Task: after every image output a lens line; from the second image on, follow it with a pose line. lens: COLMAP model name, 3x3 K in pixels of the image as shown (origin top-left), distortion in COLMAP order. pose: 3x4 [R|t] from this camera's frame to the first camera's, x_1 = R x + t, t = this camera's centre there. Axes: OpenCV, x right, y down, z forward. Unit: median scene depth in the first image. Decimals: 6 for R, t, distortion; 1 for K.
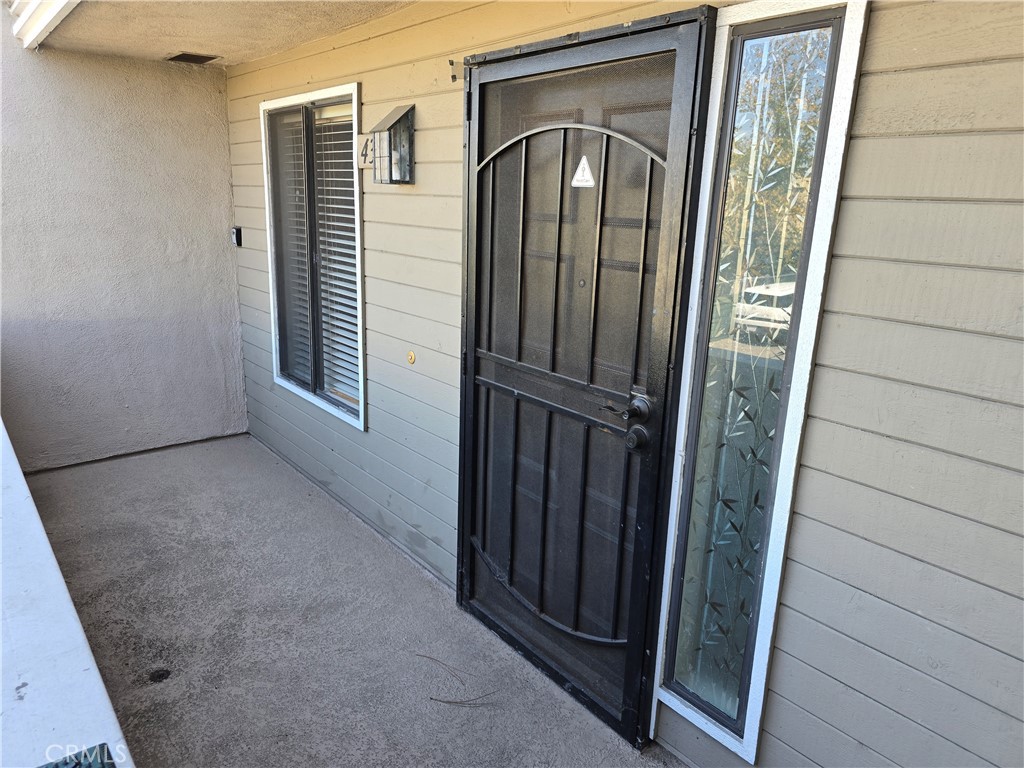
lens RADIAL K [[694.3, 0, 510.9], [0, 694.3, 377.0], [0, 0, 1]] dist [0.056060, -0.043686]
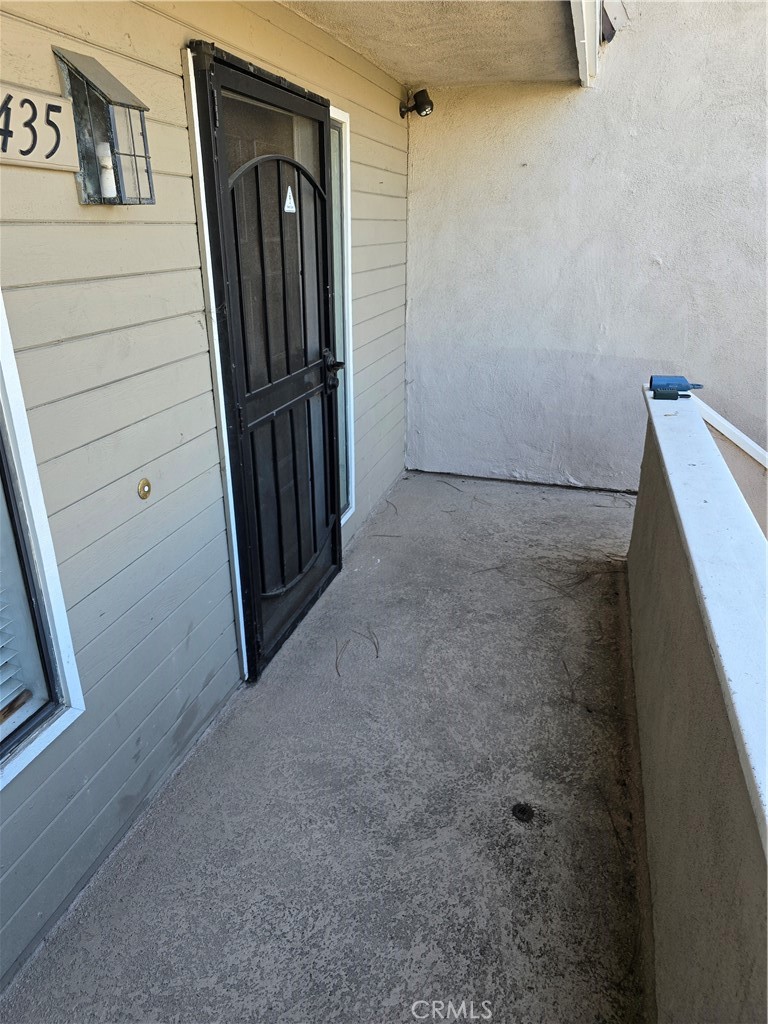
lens RADIAL K [[694.3, 0, 375.0], [0, 694.3, 511.5], [0, 0, 1]] dist [0.056060, -0.043686]
pose [[-0.562629, -0.343287, 0.752066, -1.047495], [0.188971, 0.832222, 0.521246, -0.425028], [-0.804822, 0.435386, -0.403361, 1.520853]]
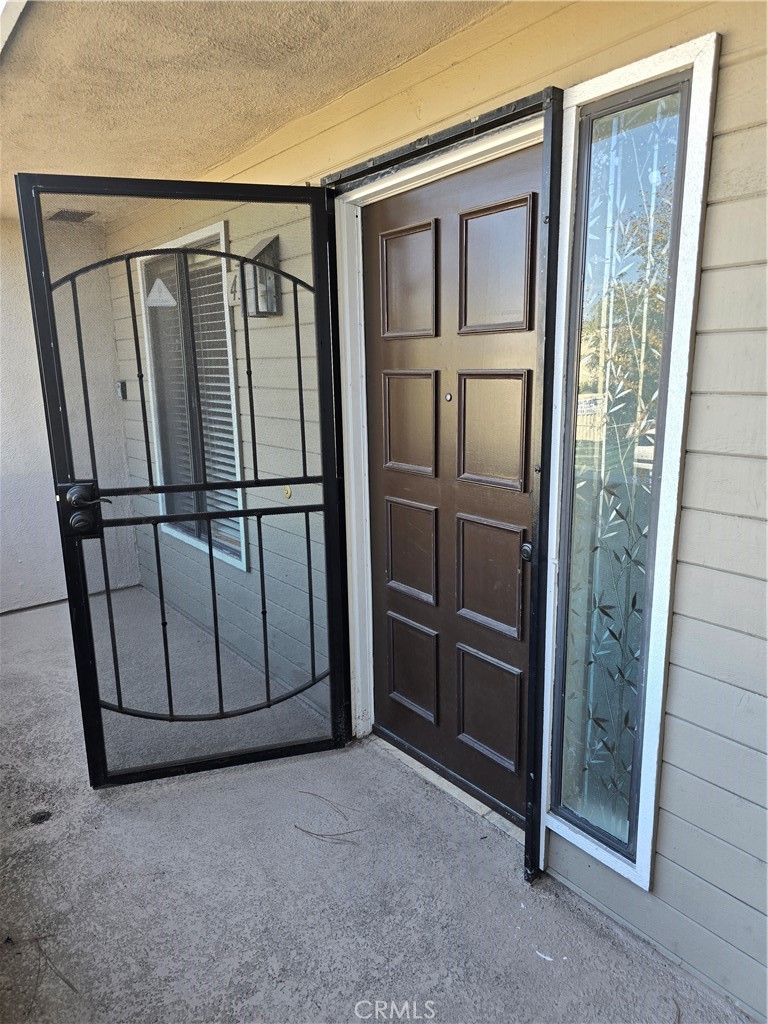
lens RADIAL K [[694.3, 0, 378.9], [0, 694.3, 516.2], [0, 0, 1]] dist [0.056060, -0.043686]
pose [[0.997659, -0.043650, -0.052636, 0.051477], [0.042064, 0.998638, -0.030876, 0.059490], [0.053912, 0.028590, 0.998136, 0.031086]]
